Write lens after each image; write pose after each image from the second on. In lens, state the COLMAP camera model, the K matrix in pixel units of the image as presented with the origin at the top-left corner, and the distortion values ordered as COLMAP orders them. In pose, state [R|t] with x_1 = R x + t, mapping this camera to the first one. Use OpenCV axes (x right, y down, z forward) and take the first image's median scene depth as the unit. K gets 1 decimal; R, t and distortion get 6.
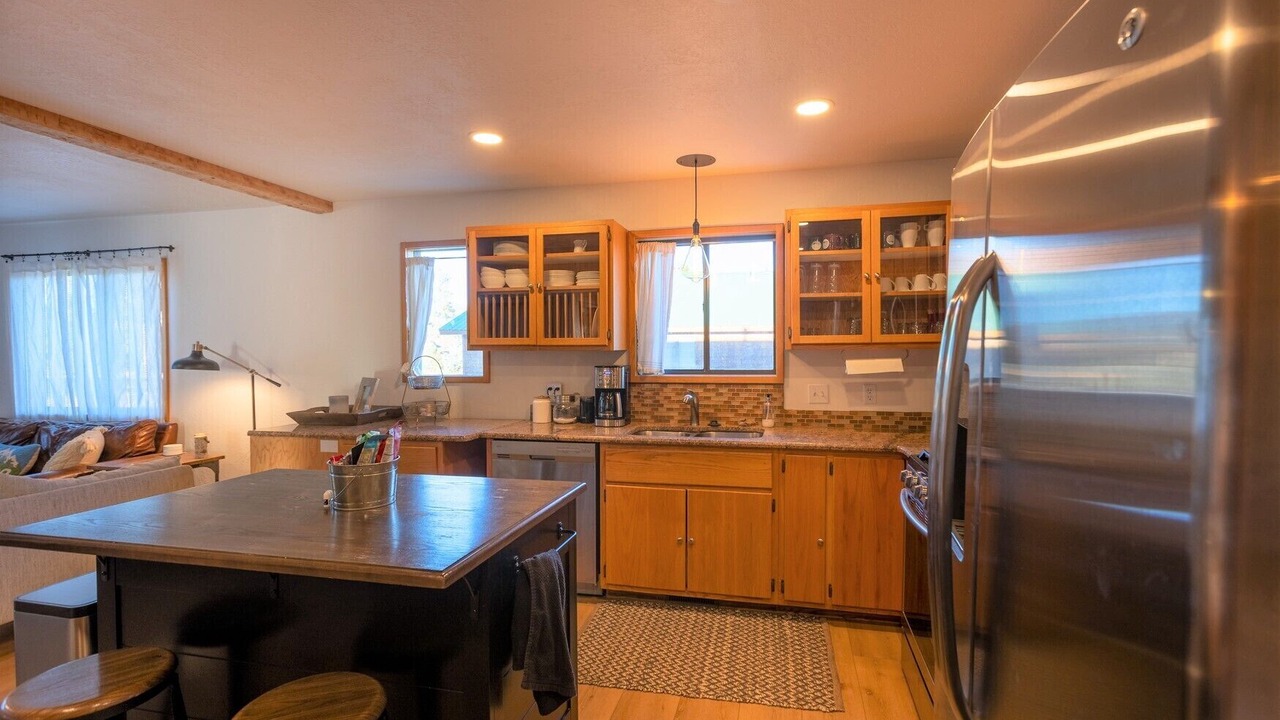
lens RADIAL K [[586.3, 0, 658.5], [0, 586.3, 362.1], [0, 0, 1]] dist [0.000746, 0.001264]
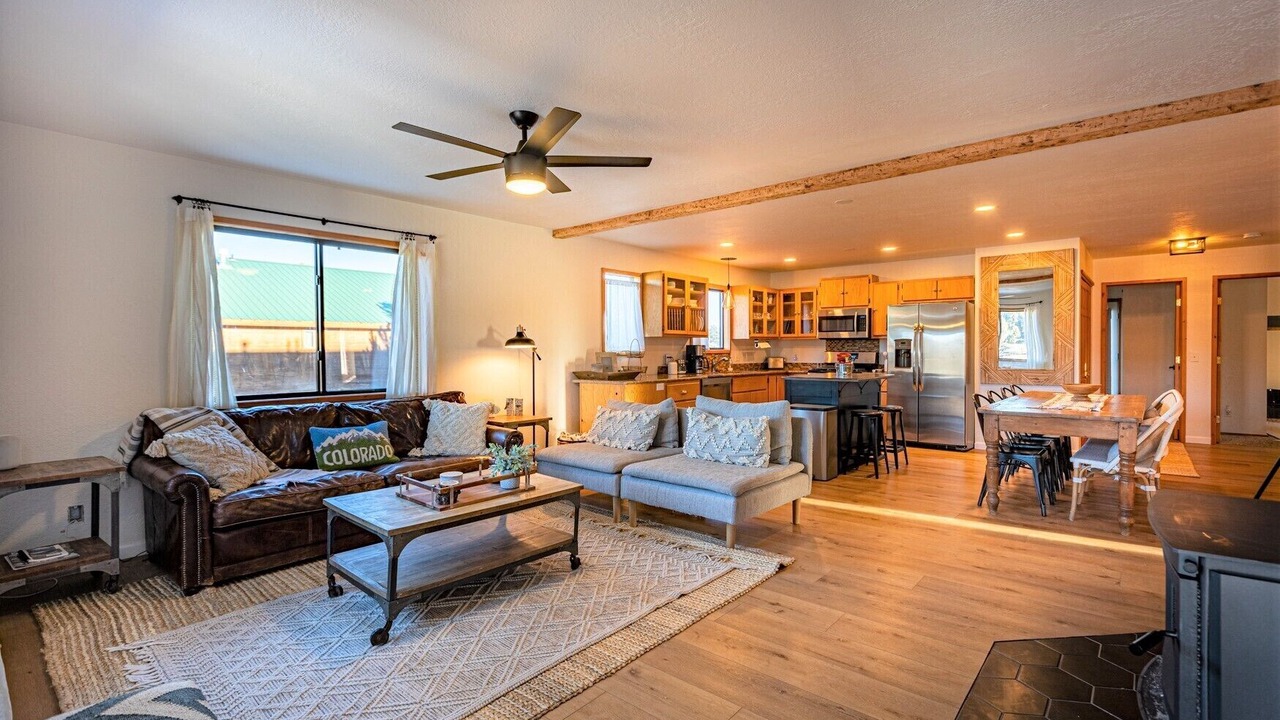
lens RADIAL K [[586.3, 0, 658.1], [0, 586.3, 355.2], [0, 0, 1]] dist [0.000746, 0.001264]
pose [[0.455188, -0.005177, 0.890380, -2.091670], [0.018471, 0.999823, -0.003629, 0.049749], [-0.890204, 0.018099, 0.455203, 0.169836]]
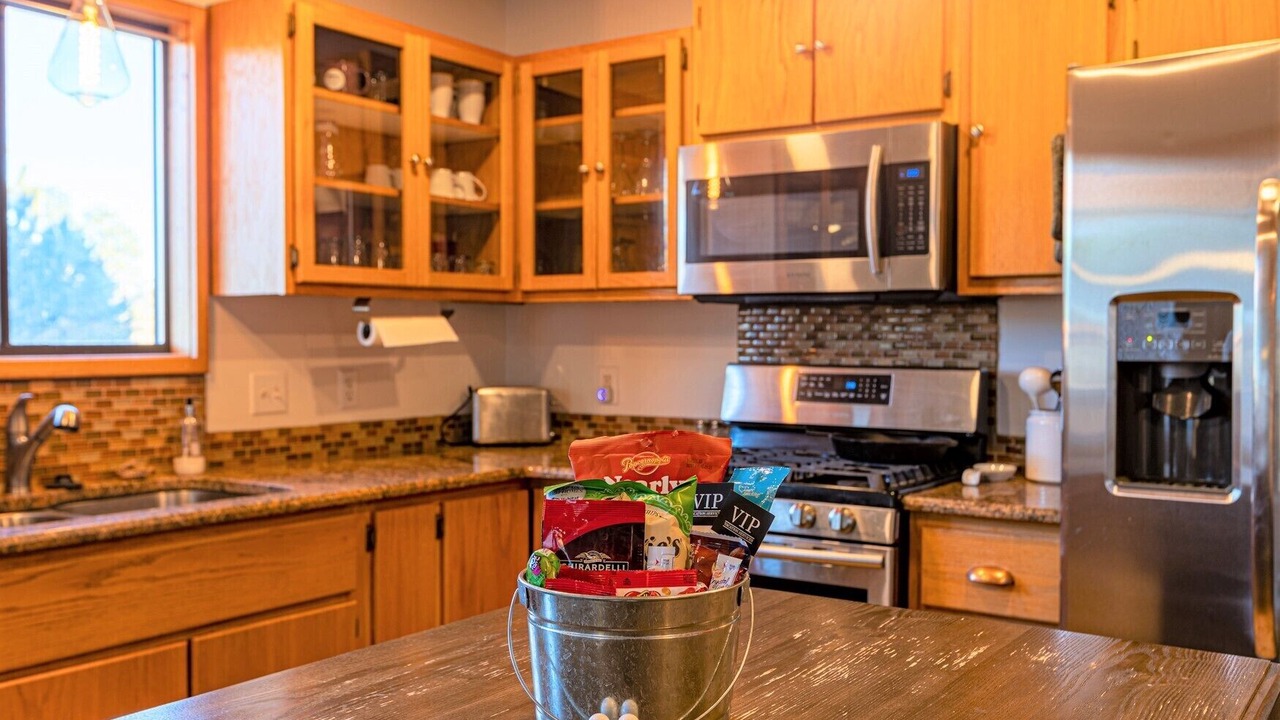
lens RADIAL K [[1197.7, 0, 631.6], [0, 1197.7, 361.0], [0, 0, 1]] dist [0.057097, 0.000000]
pose [[0.377027, -0.012546, 0.926117, -0.508573], [0.016023, 0.999847, 0.007022, 0.026653], [-0.926064, 0.012192, 0.377170, 0.368718]]
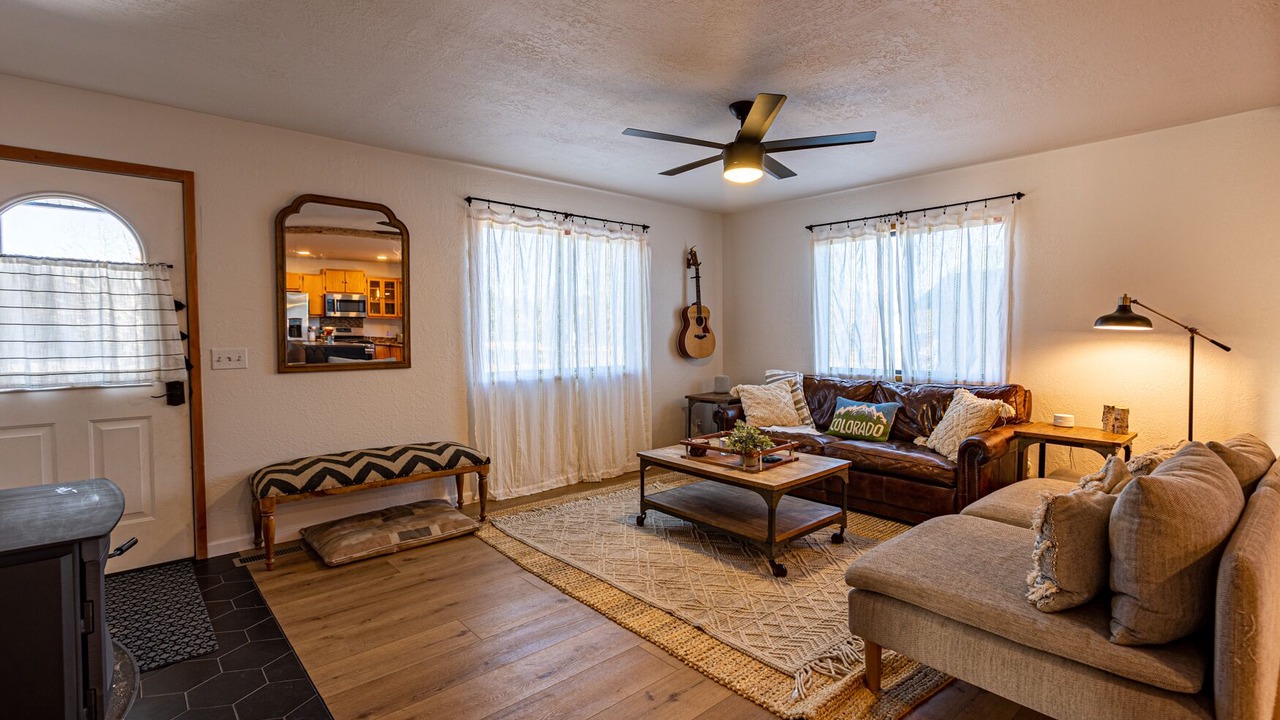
lens RADIAL K [[586.3, 0, 657.5], [0, 586.3, 351.3], [0, 0, 1]] dist [0.000746, 0.001264]
pose [[0.820843, 0.022522, -0.570710, -0.994767], [-0.013909, 0.999714, 0.019446, 0.045539], [0.570984, -0.008024, 0.820922, -0.072973]]
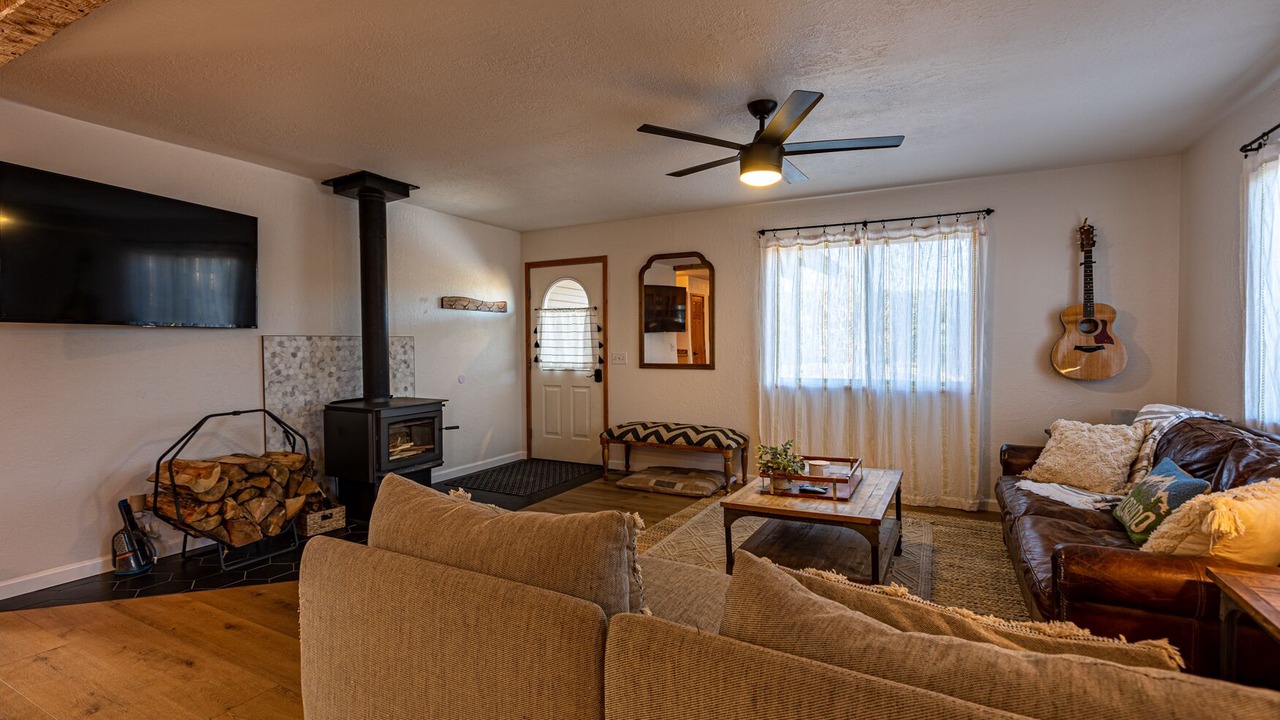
lens RADIAL K [[586.3, 0, 631.7], [0, 586.3, 355.2], [0, 0, 1]] dist [0.000746, 0.001264]
pose [[-0.256429, 0.024751, -0.966246, -0.517530], [-0.015005, 0.999450, 0.029584, 0.027573], [0.966447, 0.022085, -0.255917, 0.768320]]
